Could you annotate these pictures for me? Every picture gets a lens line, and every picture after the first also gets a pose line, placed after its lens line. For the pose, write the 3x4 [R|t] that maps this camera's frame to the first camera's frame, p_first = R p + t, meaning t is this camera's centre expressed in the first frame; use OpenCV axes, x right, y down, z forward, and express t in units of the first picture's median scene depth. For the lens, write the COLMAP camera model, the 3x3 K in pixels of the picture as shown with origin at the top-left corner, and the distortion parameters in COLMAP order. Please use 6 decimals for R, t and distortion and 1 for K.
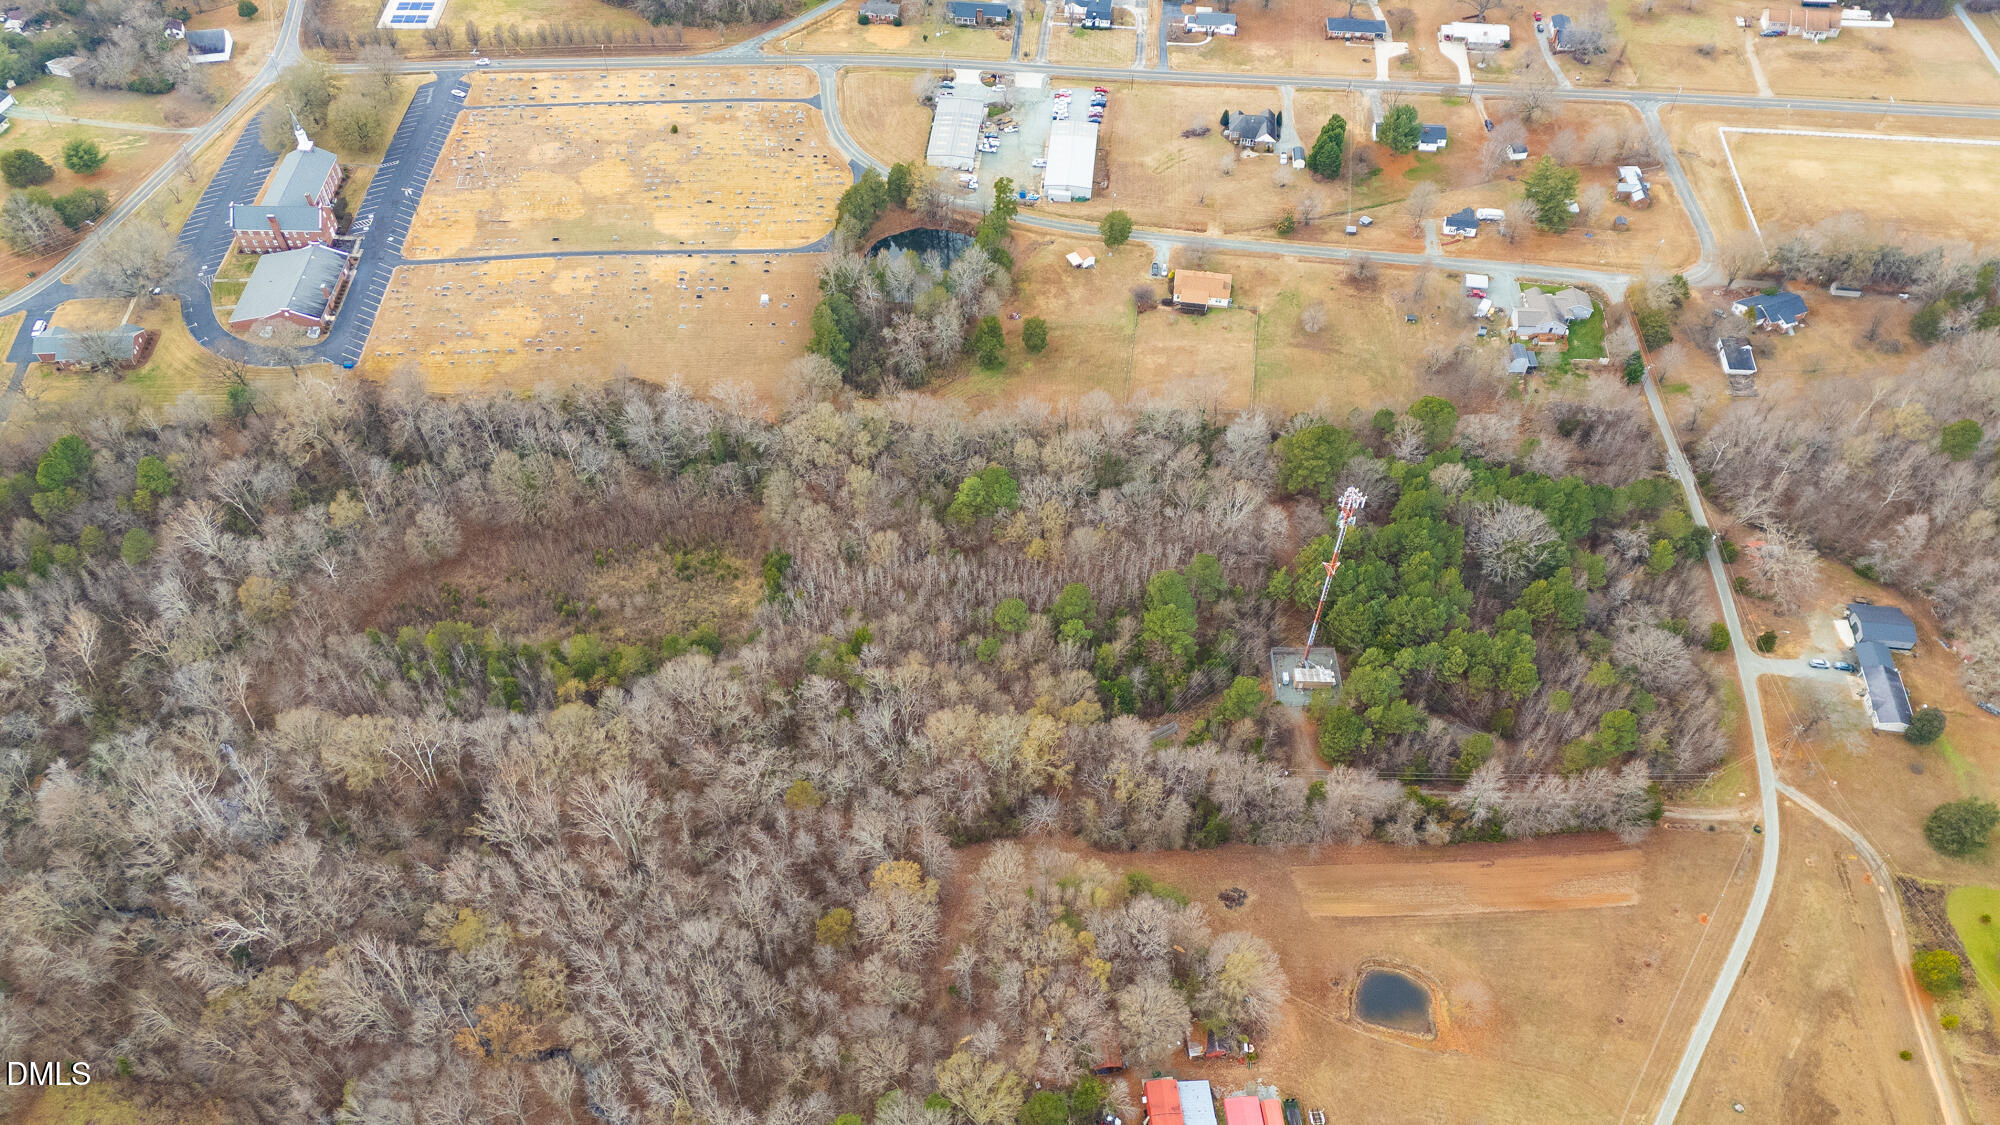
lens RADIAL K [[1429.7, 0, 1005.4], [0, 1429.7, 583.8], [0, 0, 1]] dist [0.067063, -0.045919]
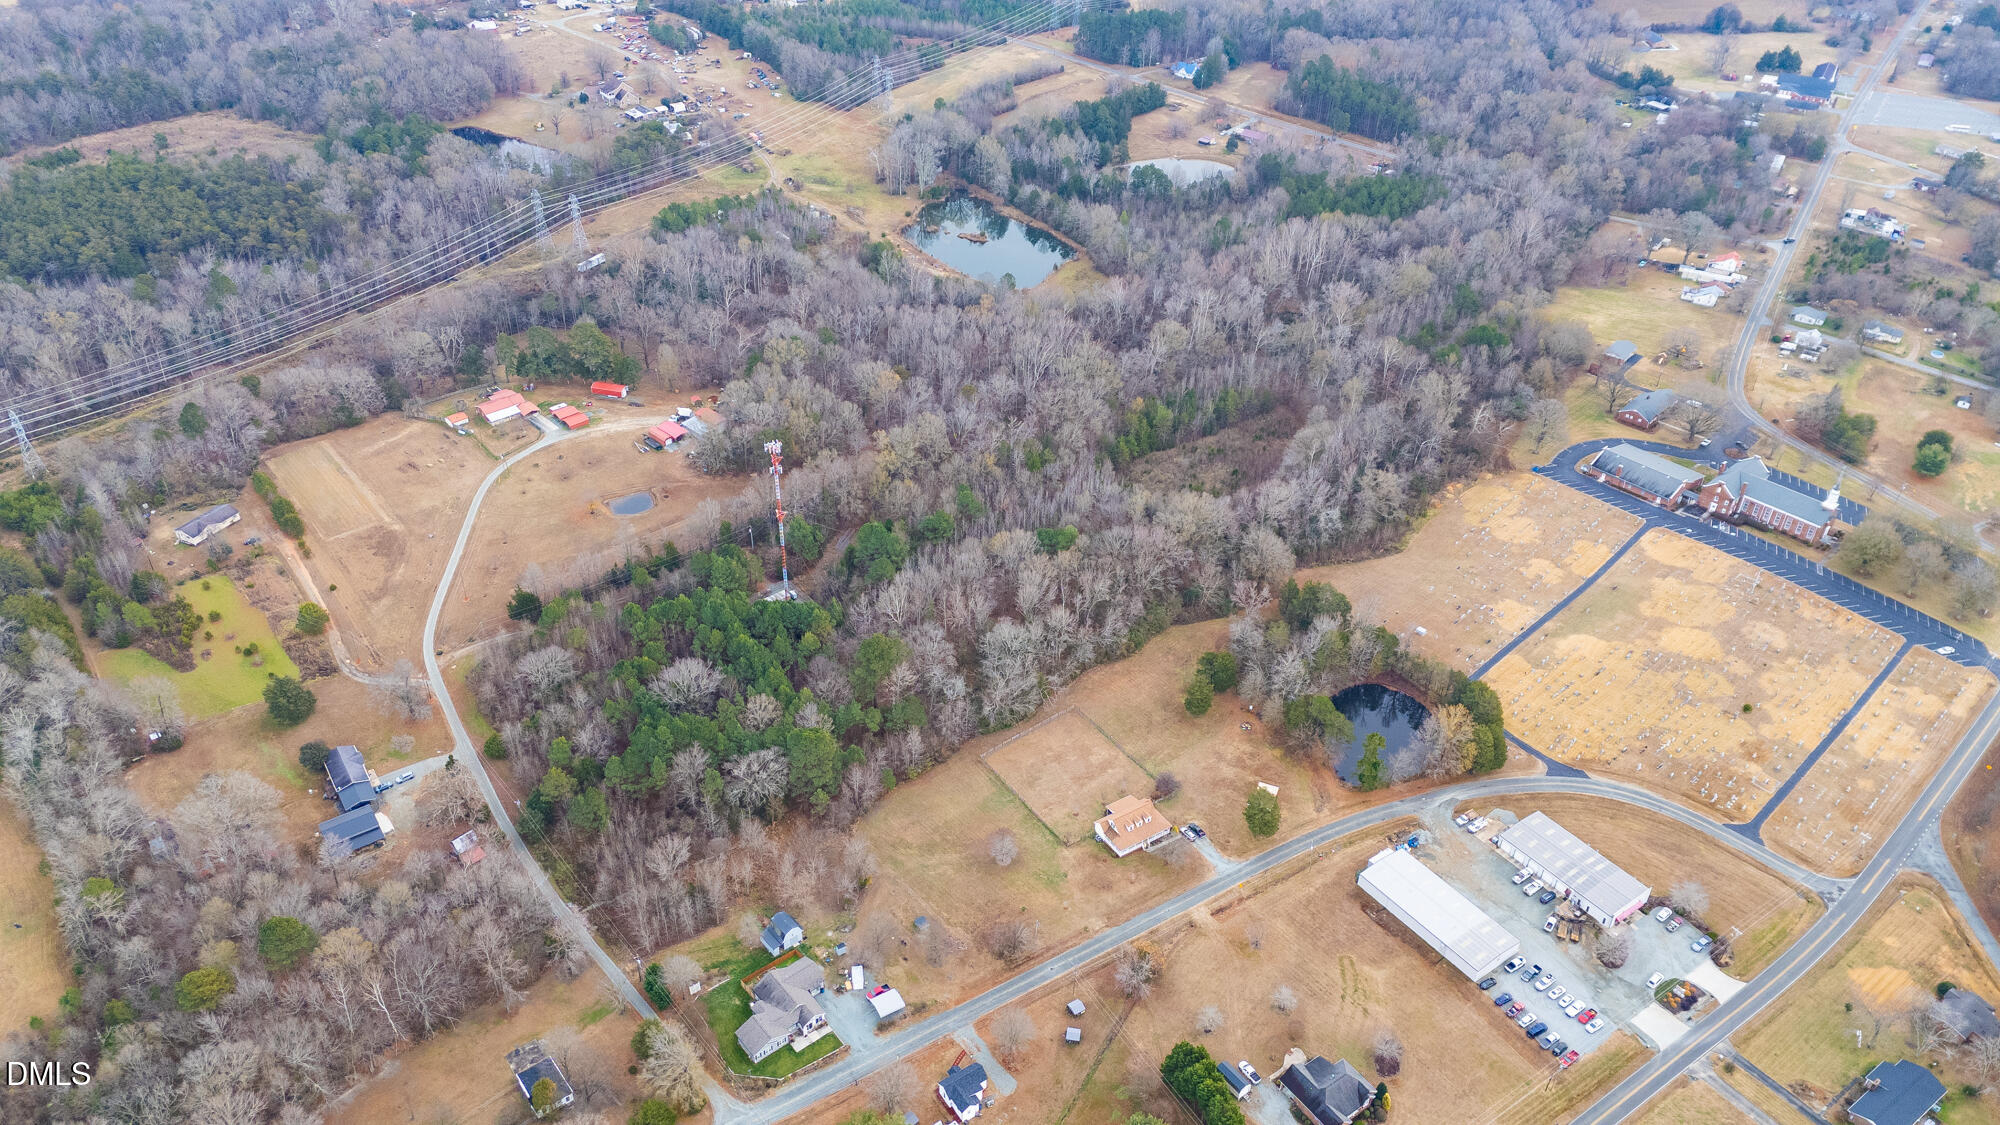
lens RADIAL K [[1457.9, 0, 998.6], [0, 1457.9, 568.3], [0, 0, 1]] dist [0.074398, -0.057980]
pose [[-0.751933, 0.358371, -0.553323, 0.644139], [-0.526690, 0.178216, 0.831166, -0.945152], [0.396477, 0.916411, 0.054744, 0.796560]]
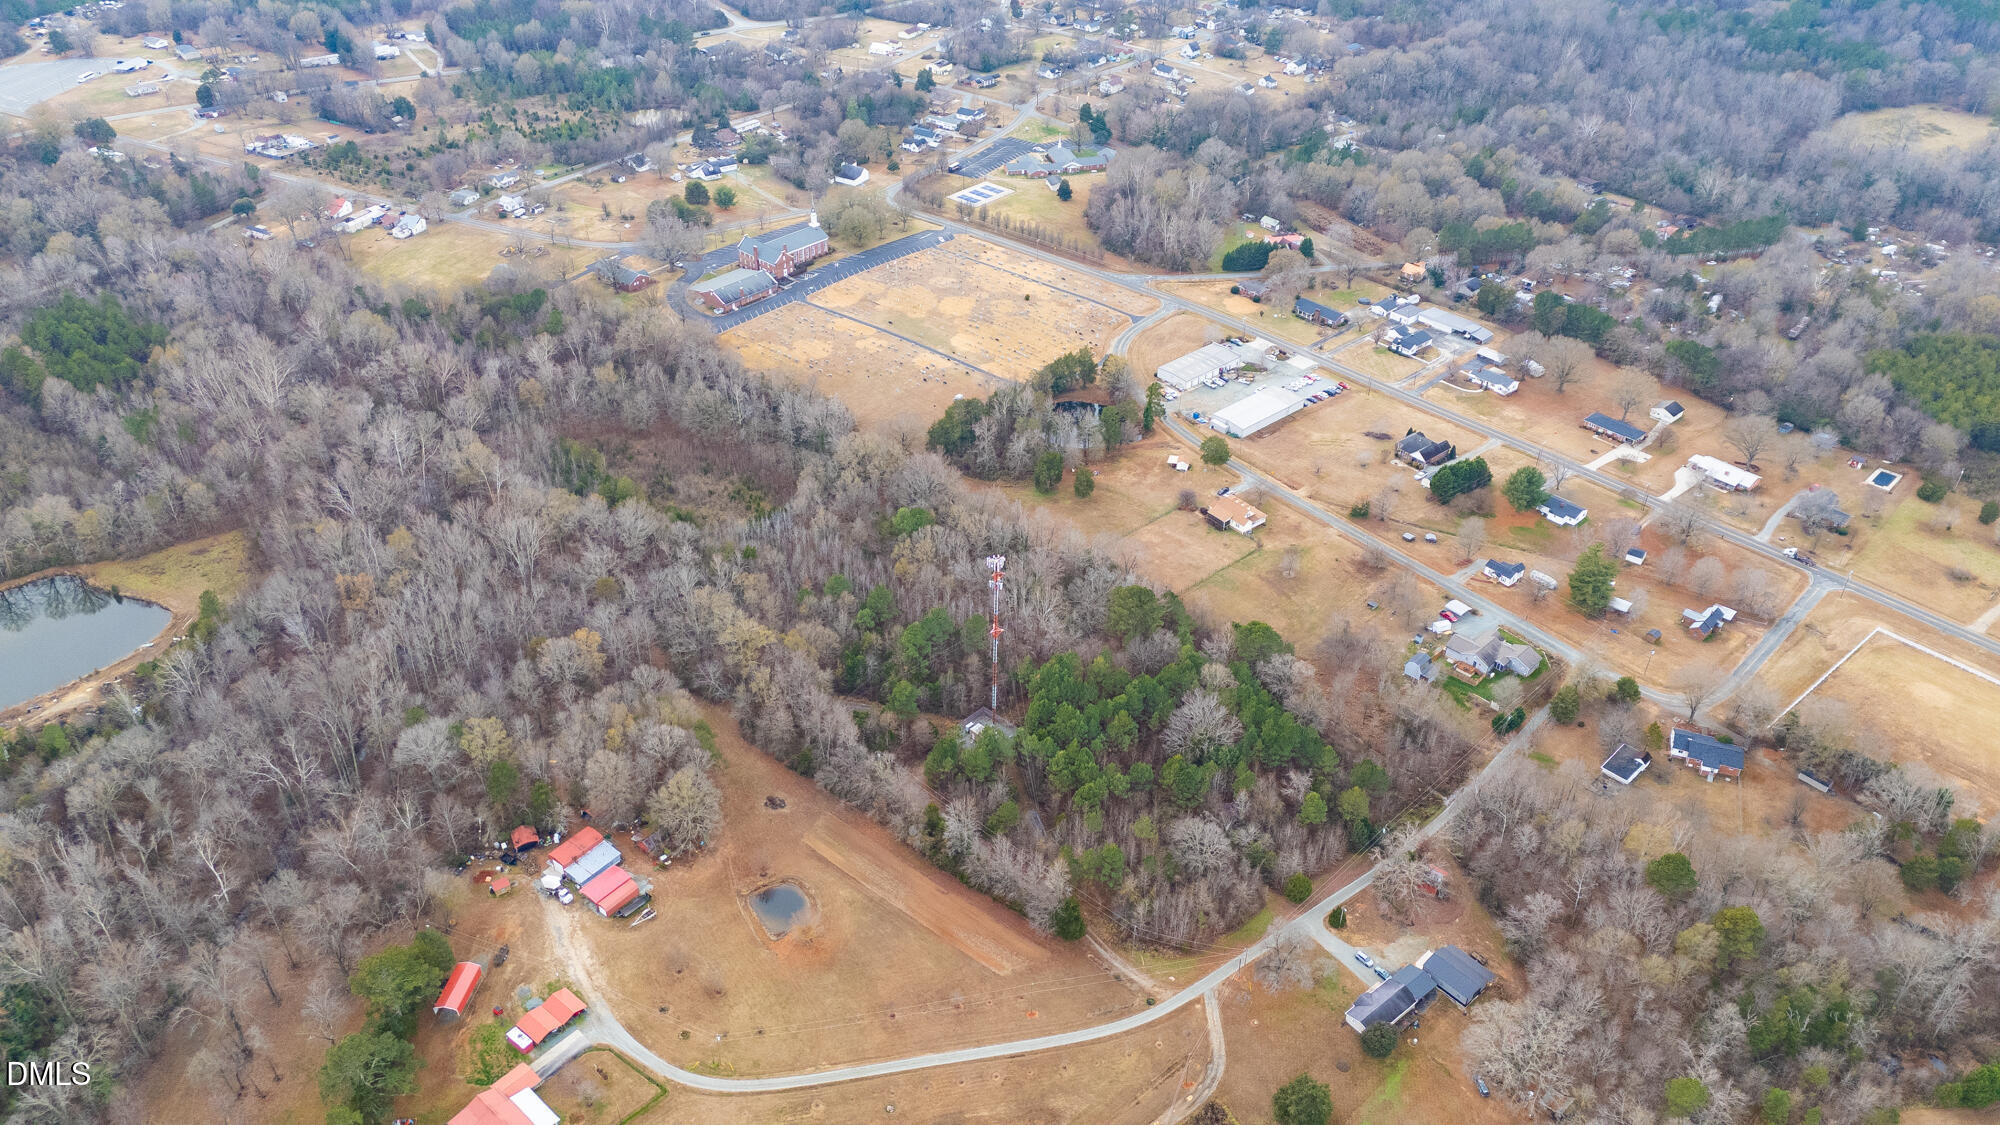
lens RADIAL K [[1457.9, 0, 998.6], [0, 1457.9, 568.3], [0, 0, 1]] dist [0.074398, -0.057980]
pose [[0.732918, 0.392552, -0.555639, 0.682847], [-0.527981, 0.843268, -0.100677, 0.051685], [0.429032, 0.367155, 0.825306, -0.035830]]
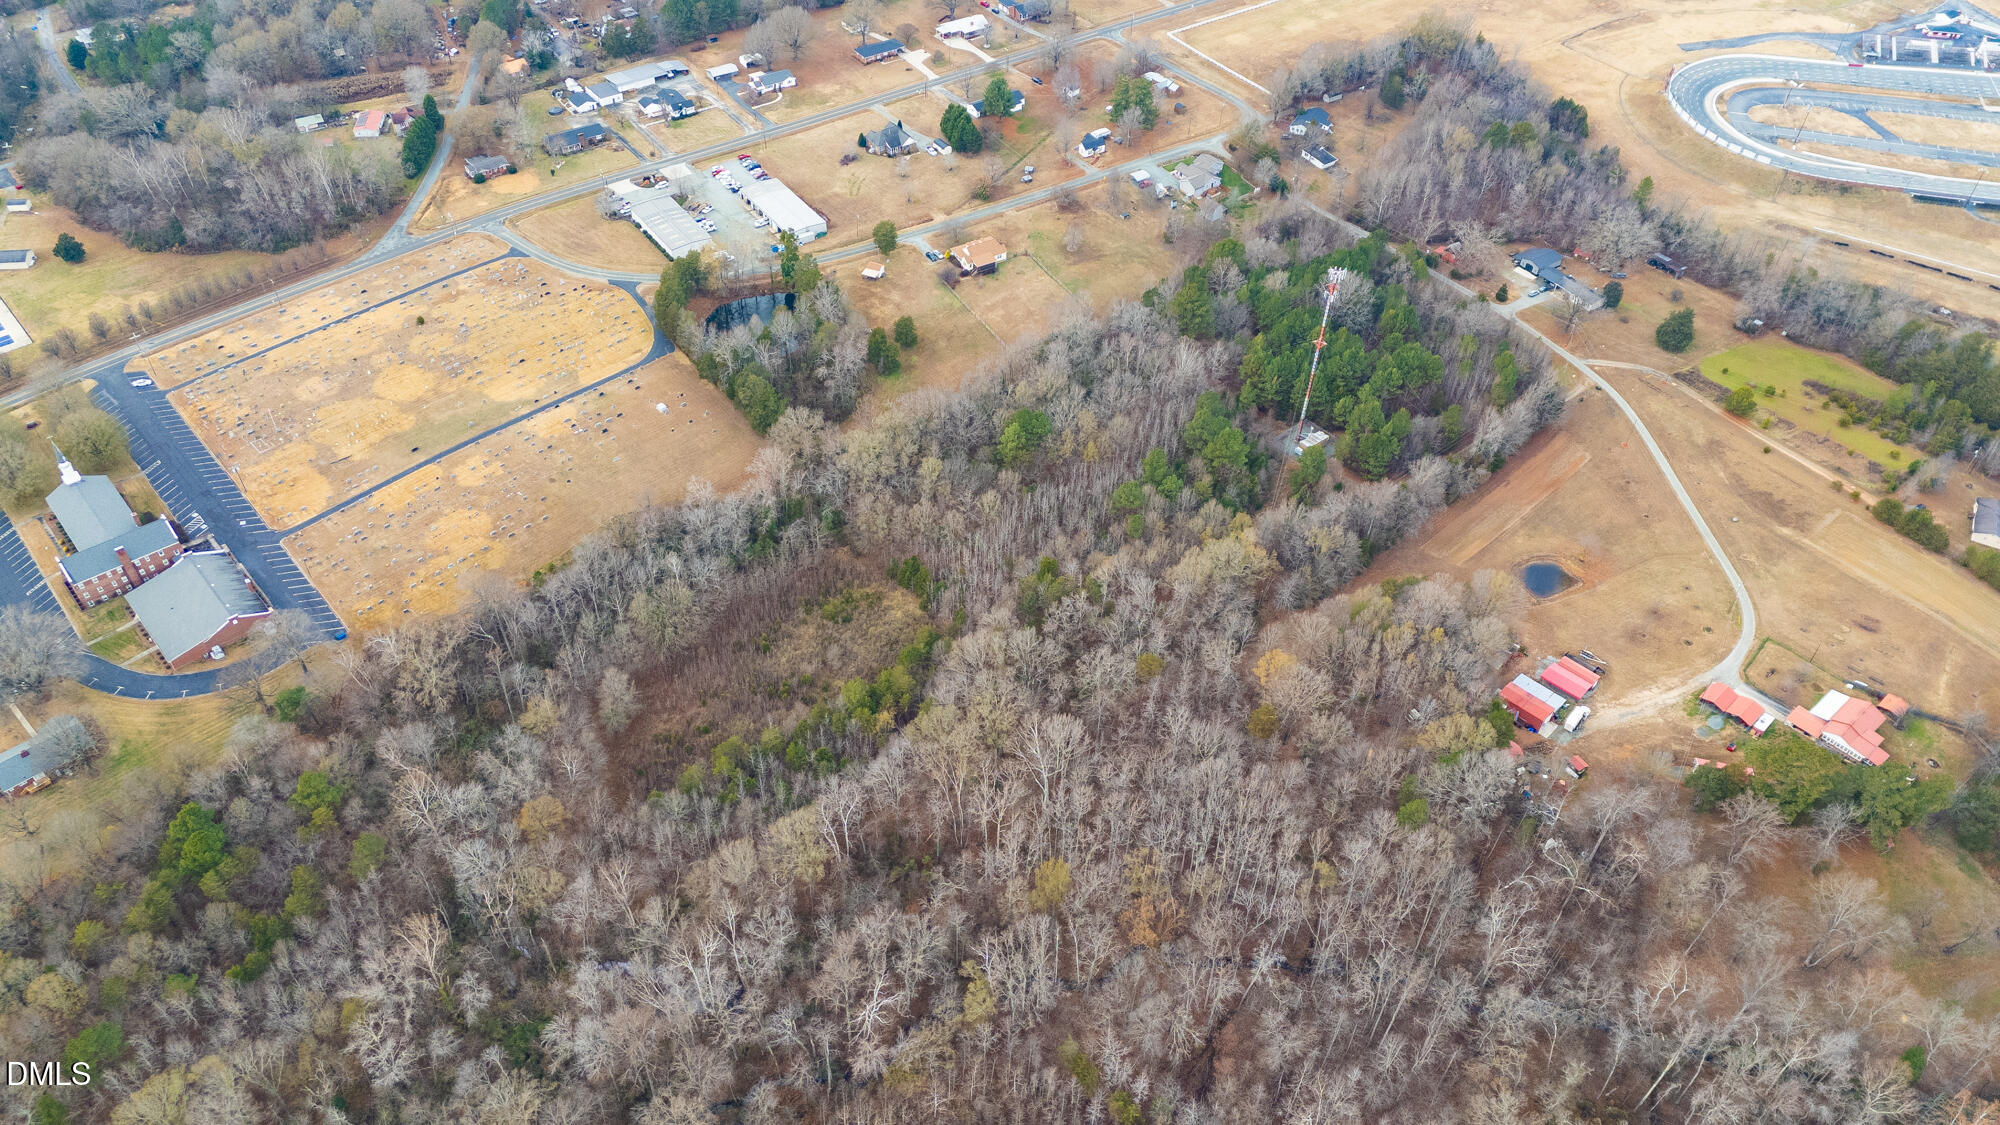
lens RADIAL K [[1429.7, 0, 1005.4], [0, 1429.7, 583.8], [0, 0, 1]] dist [0.067063, -0.045919]
pose [[0.756764, -0.453110, 0.471169, -0.536227], [0.490056, 0.870266, 0.049810, -0.018938], [-0.432613, 0.193205, 0.880635, 0.008930]]
